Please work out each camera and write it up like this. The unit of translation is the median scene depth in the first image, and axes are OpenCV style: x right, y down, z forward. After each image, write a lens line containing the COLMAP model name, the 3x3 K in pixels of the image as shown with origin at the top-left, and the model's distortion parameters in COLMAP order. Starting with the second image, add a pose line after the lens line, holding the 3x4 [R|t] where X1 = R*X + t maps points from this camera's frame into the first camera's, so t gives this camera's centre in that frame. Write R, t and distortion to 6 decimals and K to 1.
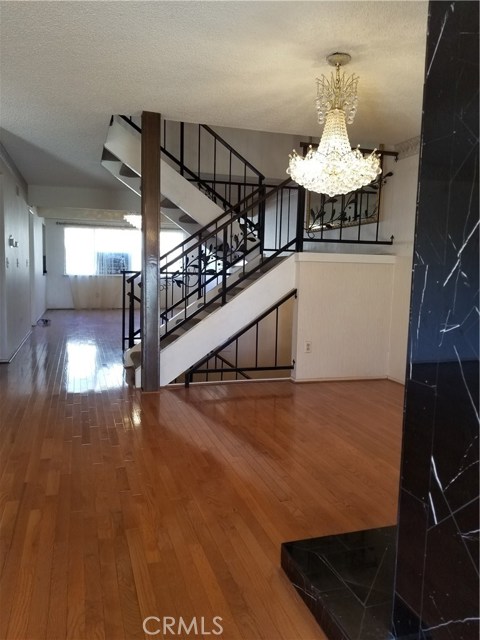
lens RADIAL K [[509.1, 0, 246.3], [0, 509.1, 334.3], [0, 0, 1]] dist [0.047954, -0.032306]
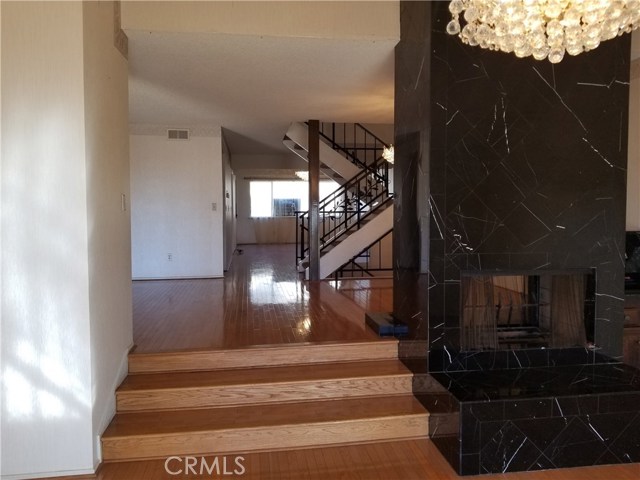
lens RADIAL K [[509.1, 0, 321.3], [0, 509.1, 241.5], [0, 0, 1]] dist [0.047954, -0.032306]
pose [[0.984235, -0.022436, -0.175437, 0.099430], [0.010885, 0.997725, -0.066523, 0.069717], [0.176531, 0.063565, 0.982241, -0.489424]]
